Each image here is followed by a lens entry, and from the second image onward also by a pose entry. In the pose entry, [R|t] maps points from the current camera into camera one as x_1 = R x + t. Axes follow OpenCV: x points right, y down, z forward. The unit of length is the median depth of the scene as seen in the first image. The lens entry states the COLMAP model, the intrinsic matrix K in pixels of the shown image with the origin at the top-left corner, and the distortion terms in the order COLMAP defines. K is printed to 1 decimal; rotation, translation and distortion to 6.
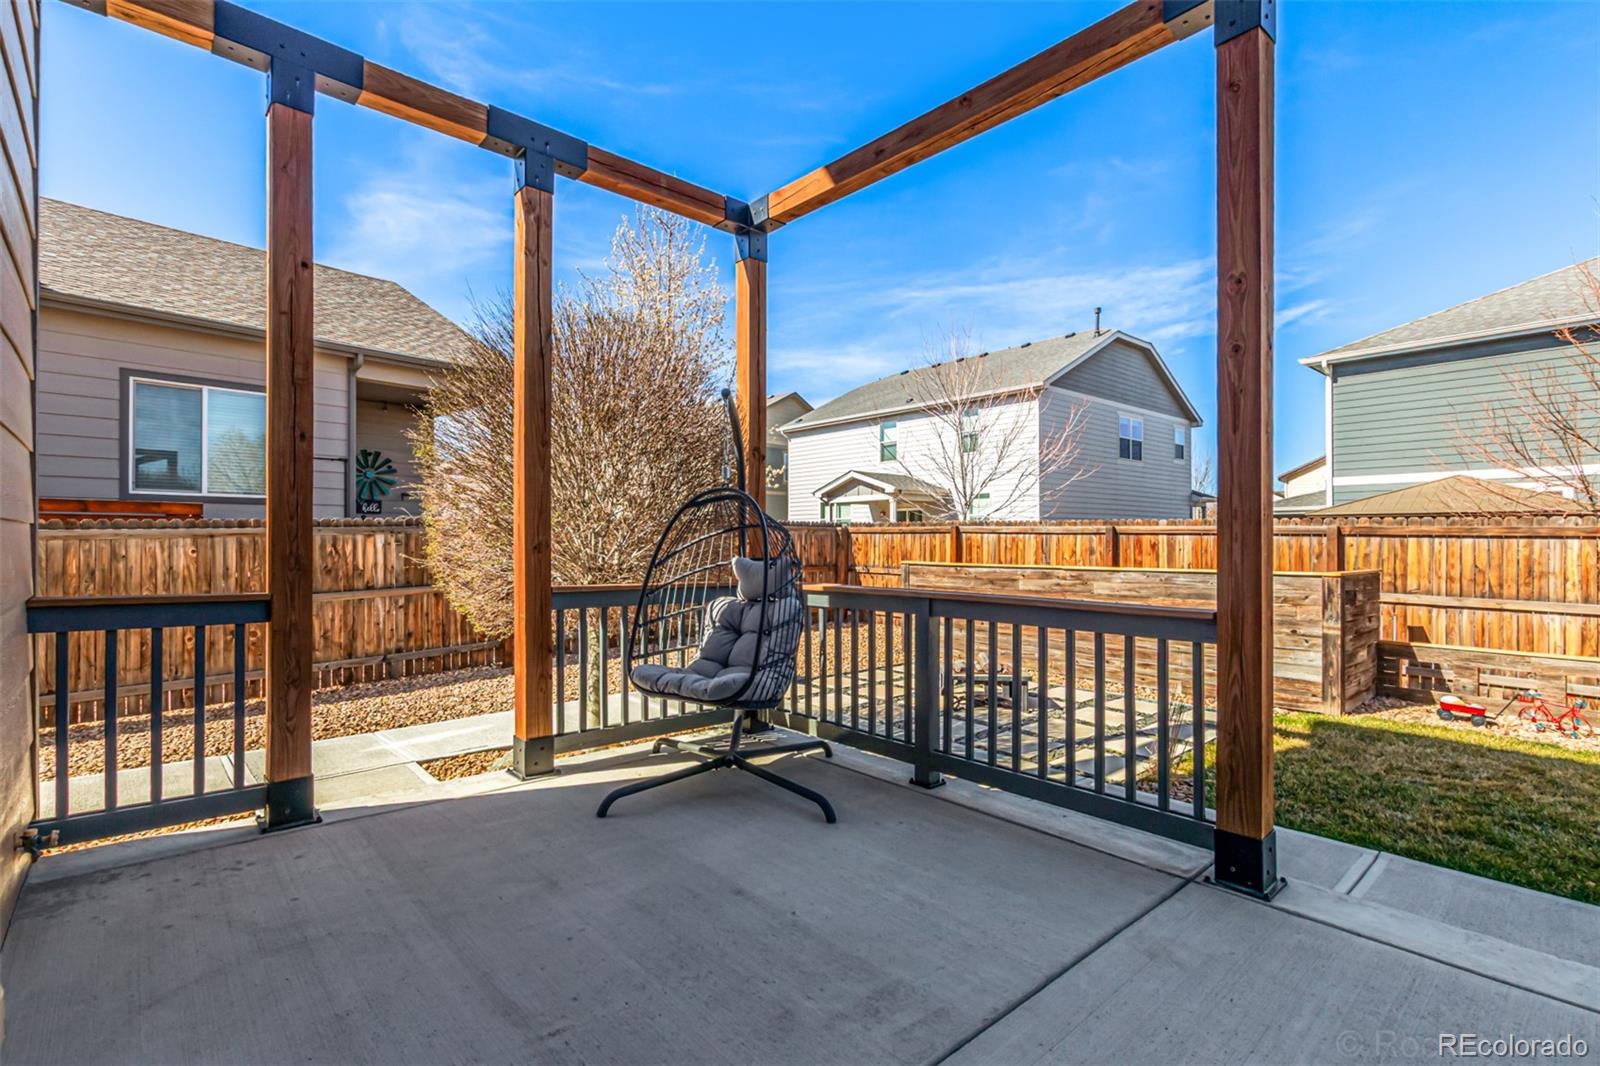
lens RADIAL K [[739.3, 0, 796.4], [0, 739.3, 550.4], [0, 0, 1]] dist [0.004161, 0.000369]
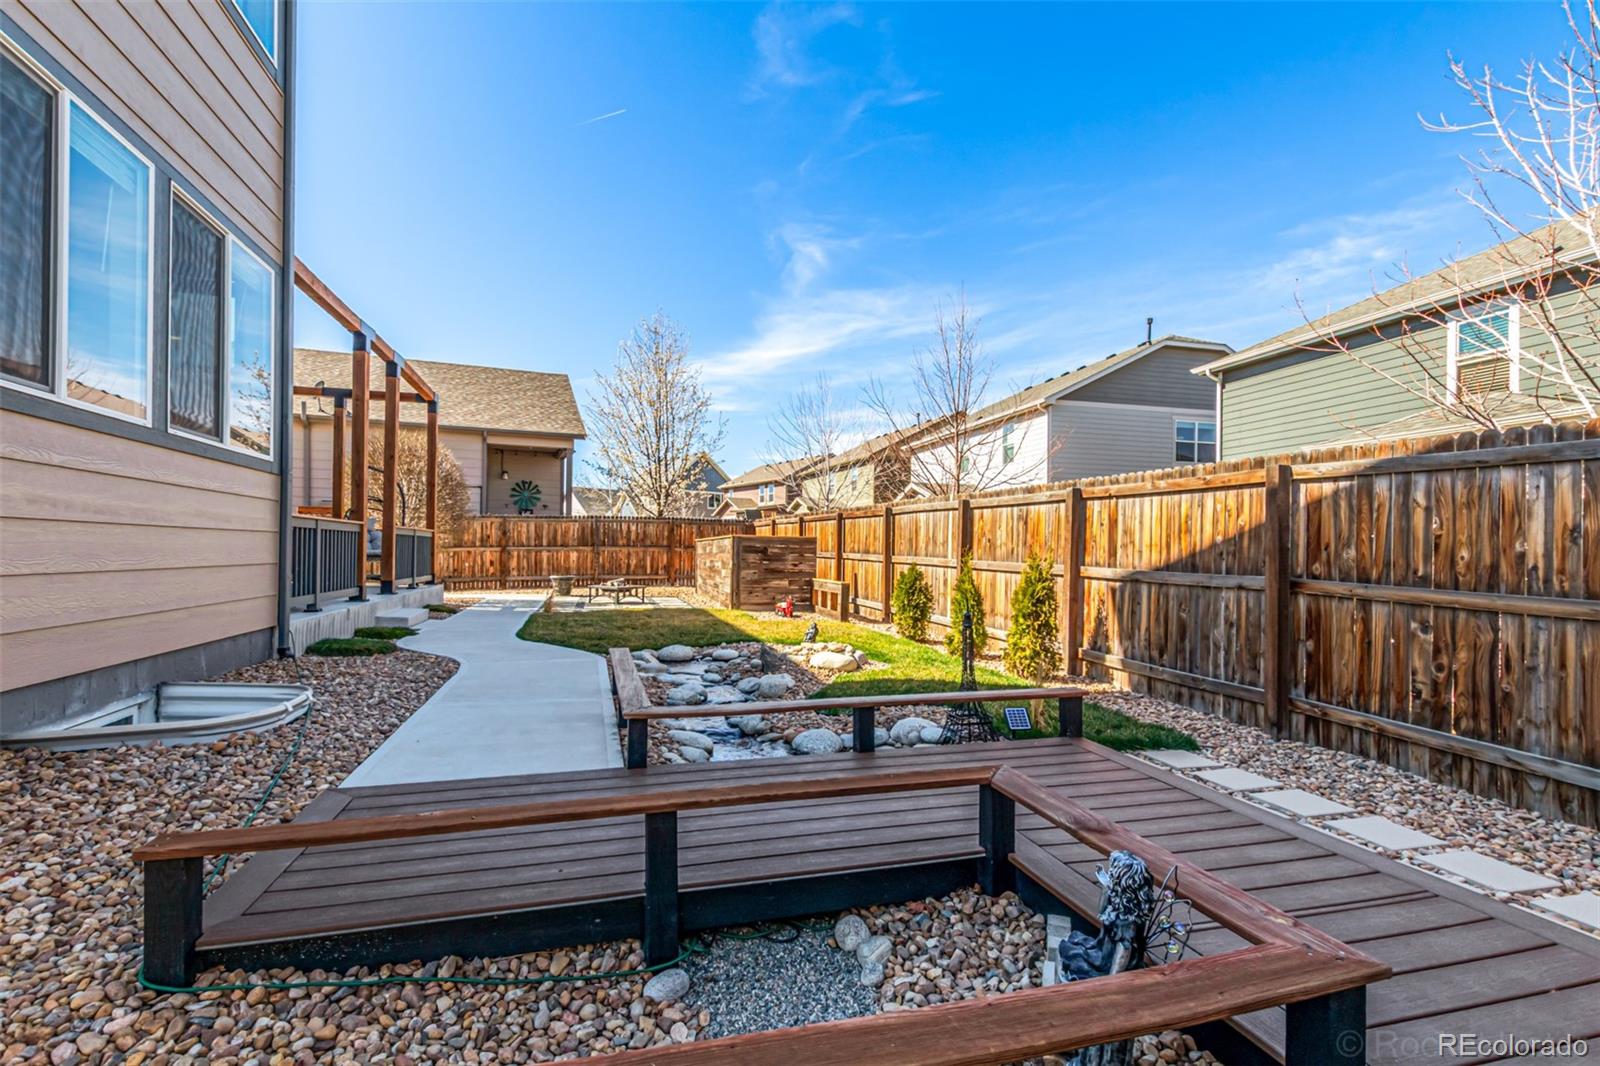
lens RADIAL K [[747.1, 0, 802.3], [0, 747.1, 551.4], [0, 0, 1]] dist [0.001771, 0.000203]
pose [[0.898583, 0.010251, -0.438684, 0.748544], [-0.019061, 0.999695, -0.015683, 0.043949], [0.438390, 0.022454, 0.898504, -0.271086]]
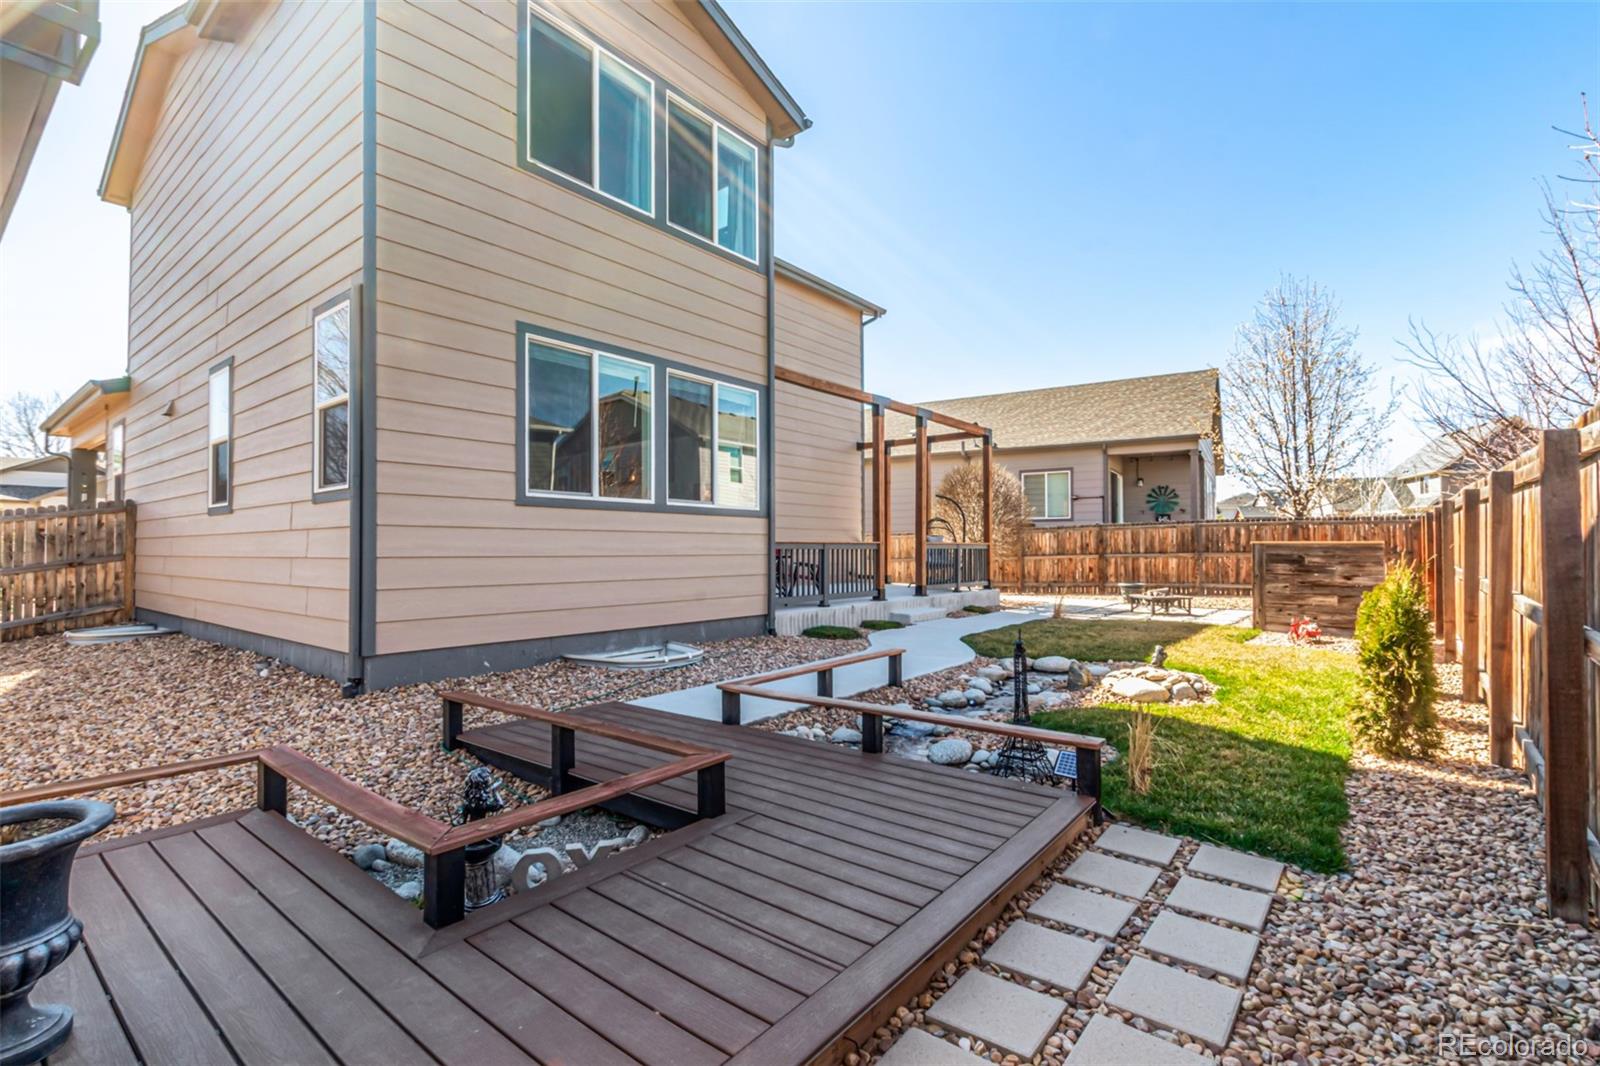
lens RADIAL K [[732.5, 0, 794.9], [0, 732.5, 545.1], [0, 0, 1]] dist [-0.000422, -0.000144]
pose [[0.158592, -0.007218, -0.987318, 0.938942], [-0.013708, 0.999861, -0.009512, 0.029776], [0.987249, 0.015042, 0.158471, -0.103113]]
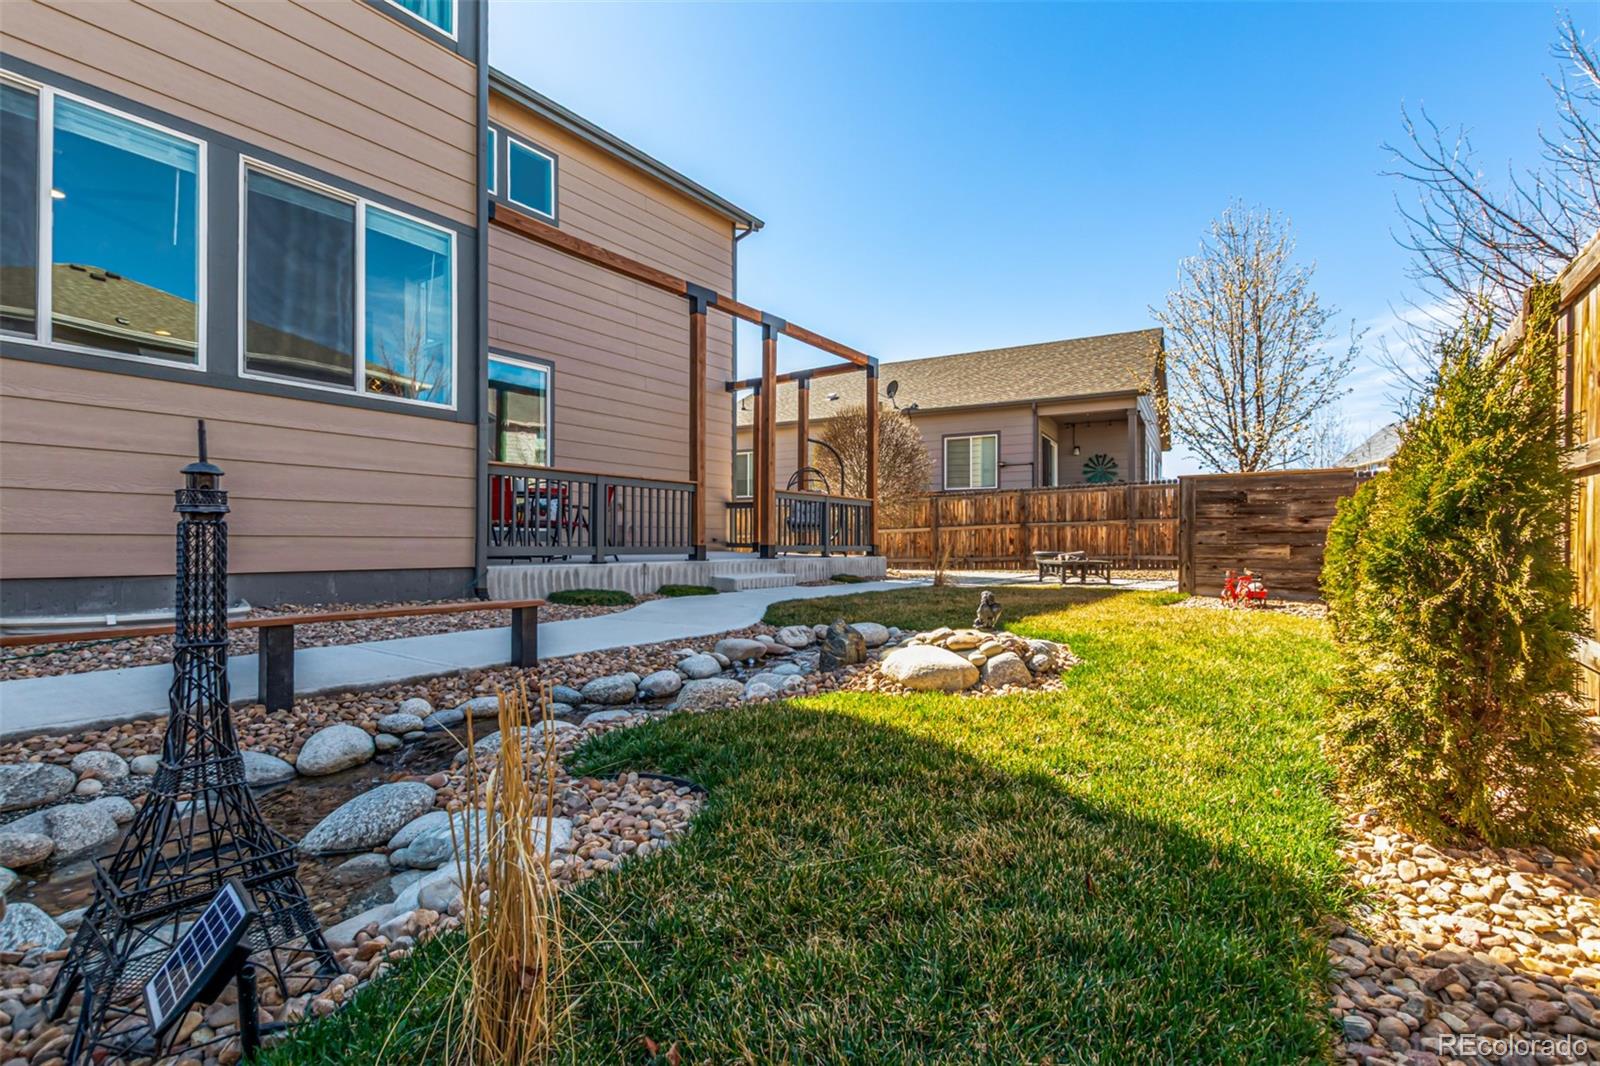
lens RADIAL K [[730.7, 0, 798.1], [0, 730.7, 552.6], [0, 0, 1]] dist [0.000903, -0.004394]
pose [[0.206762, 0.008998, -0.978350, 0.764560], [-0.016826, 0.999843, 0.005640, 0.070251], [0.978247, 0.015295, 0.206880, 0.072228]]
